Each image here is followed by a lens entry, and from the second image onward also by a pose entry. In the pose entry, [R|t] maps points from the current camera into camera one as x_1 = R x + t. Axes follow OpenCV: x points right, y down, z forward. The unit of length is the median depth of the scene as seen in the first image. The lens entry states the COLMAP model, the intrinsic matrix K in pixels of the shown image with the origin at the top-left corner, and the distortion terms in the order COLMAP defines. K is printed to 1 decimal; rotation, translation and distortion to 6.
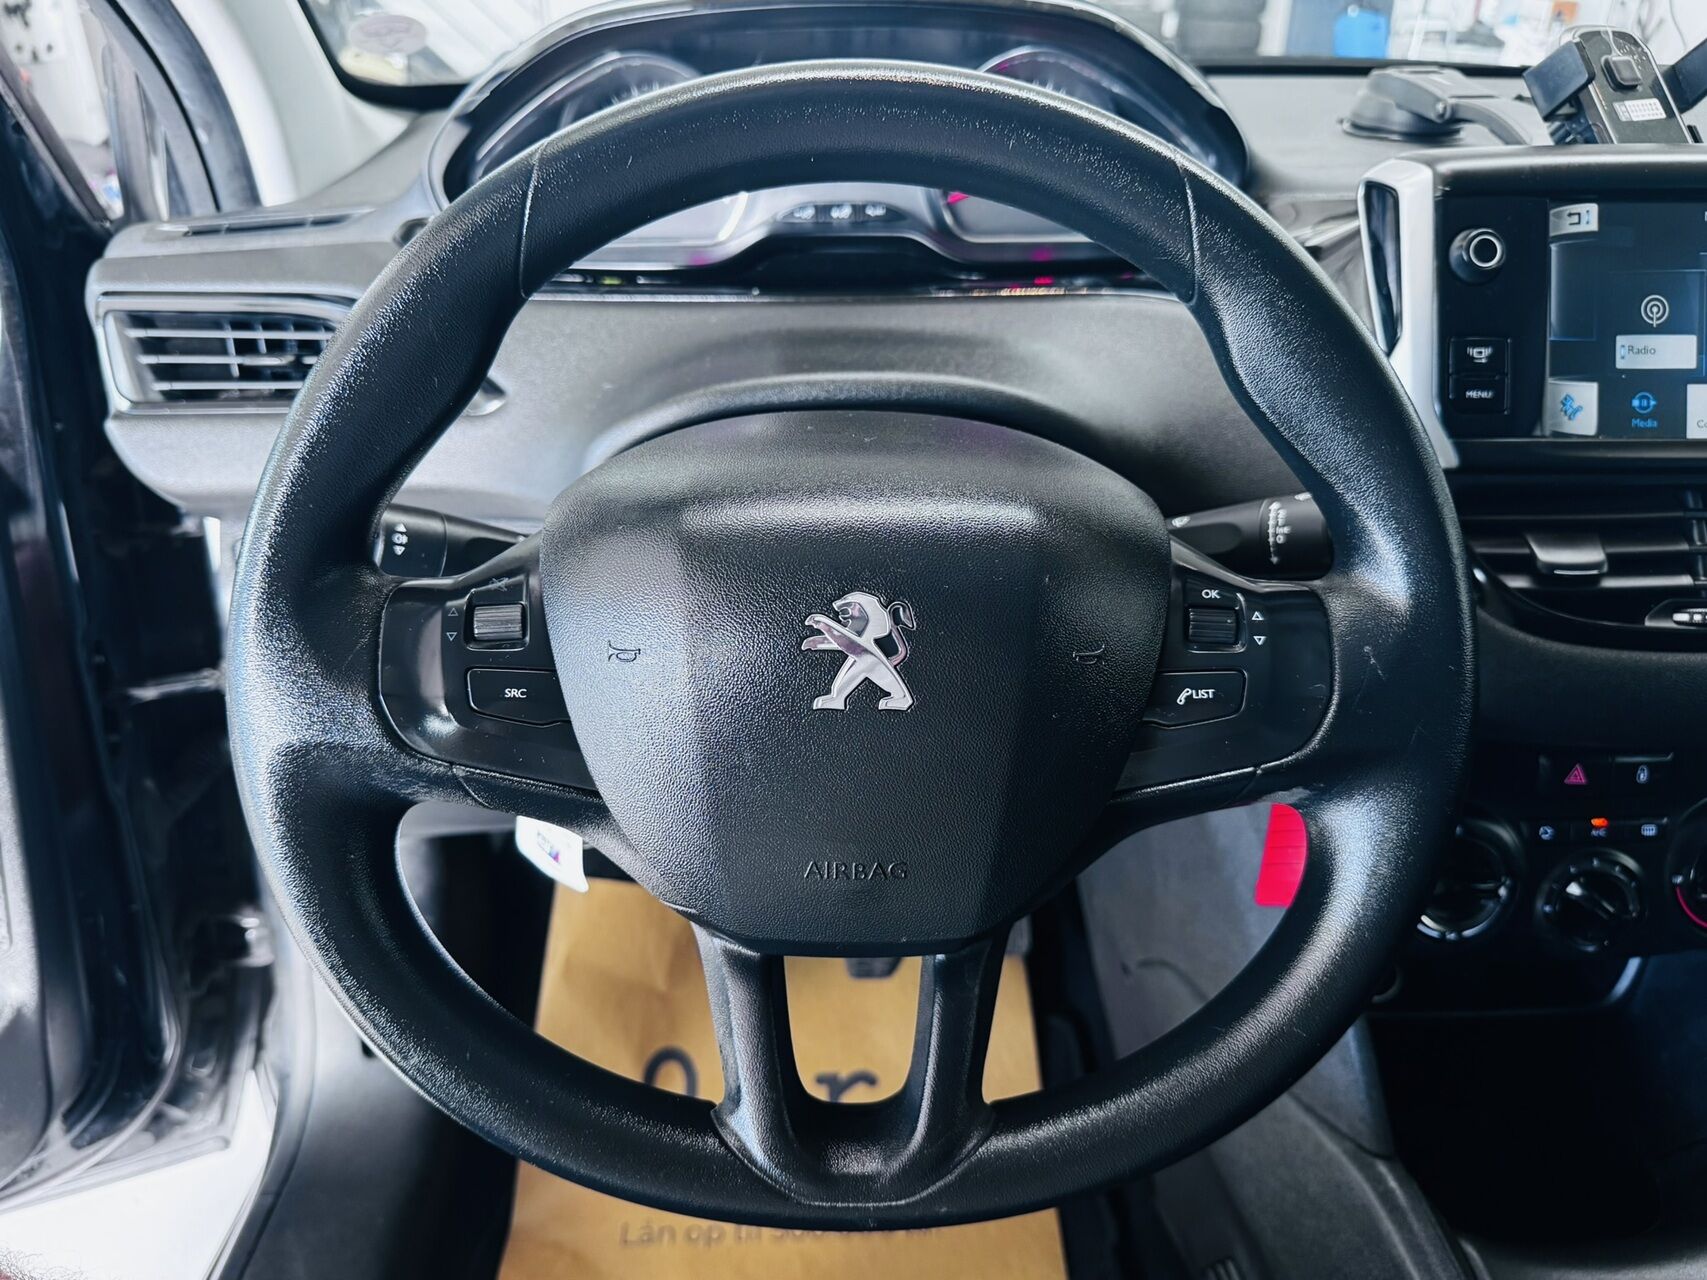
lens RADIAL K [[1276.5, 0, 856.5], [0, 1276.5, 613.6], [0, 0, 1]] dist [-0.008942, -0.001521]
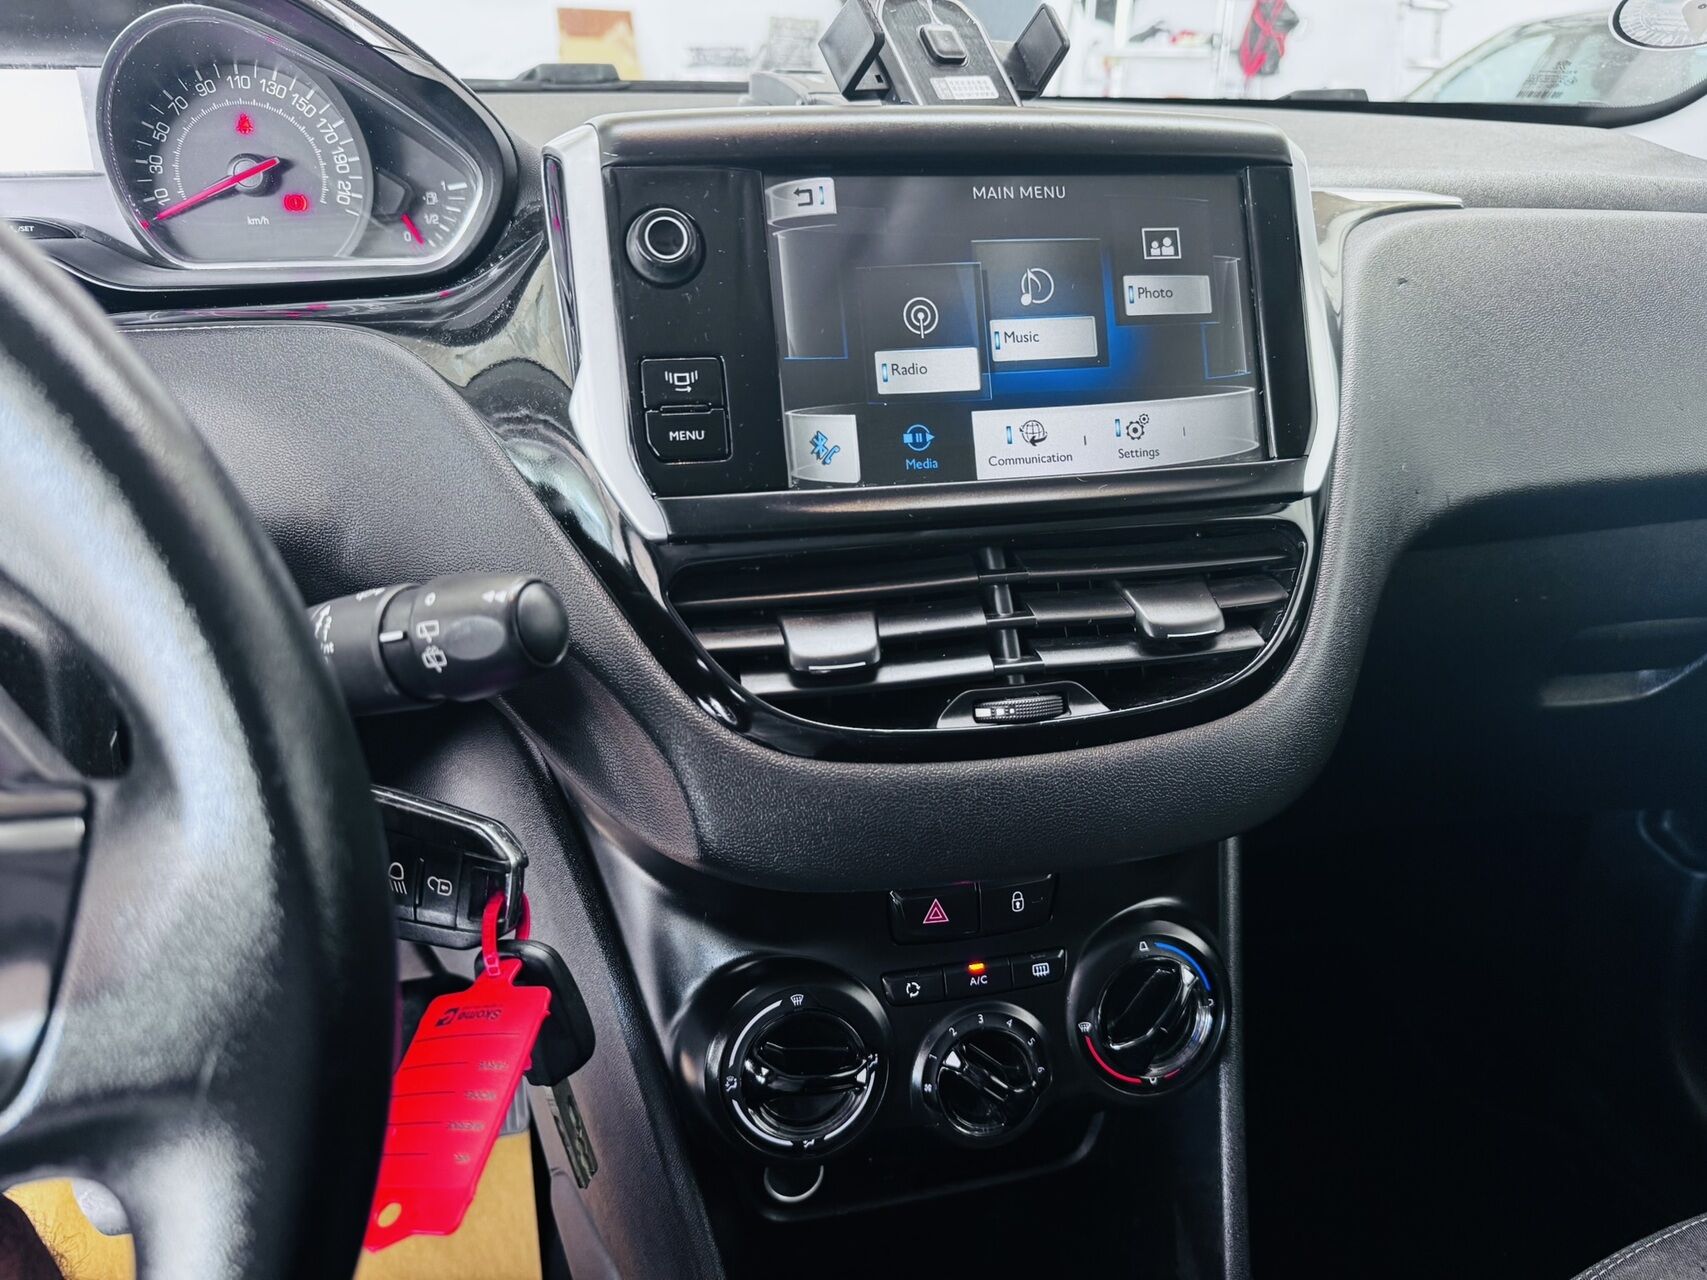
lens RADIAL K [[1203.0, 0, 853.5], [0, 1203.0, 640.0], [0, 0, 1]] dist [0.140306, -0.207930]
pose [[0.978819, -0.076455, 0.189914, 0.435697], [0.085021, 0.995678, -0.037362, -0.020132], [-0.186237, 0.052717, 0.981090, 0.298858]]
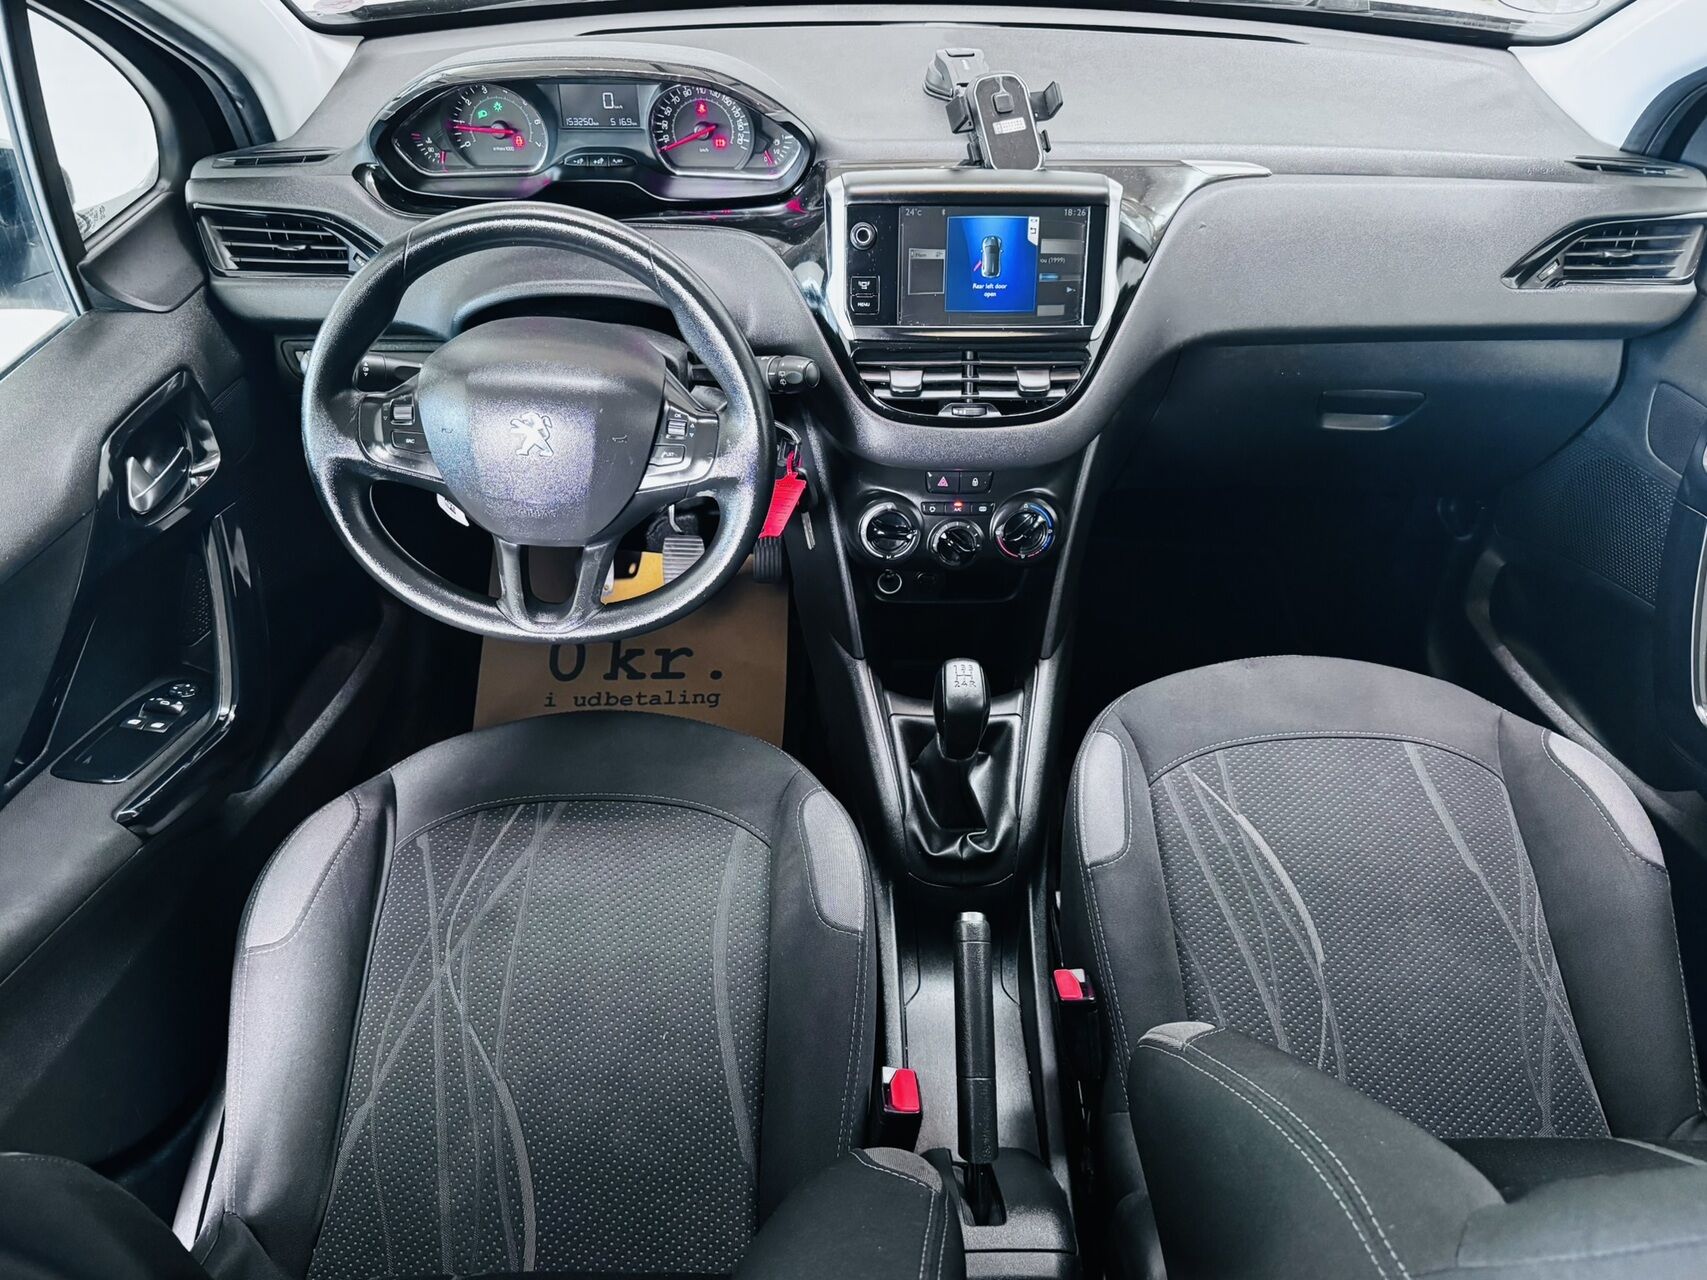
lens RADIAL K [[1203.0, 0, 853.5], [0, 1203.0, 640.0], [0, 0, 1]] dist [0.140306, -0.207930]
pose [[0.999824, 0.015394, -0.010714, 0.495741], [-0.012234, 0.968272, 0.249600, -0.133290], [0.014216, -0.249425, 0.968290, -1.118710]]
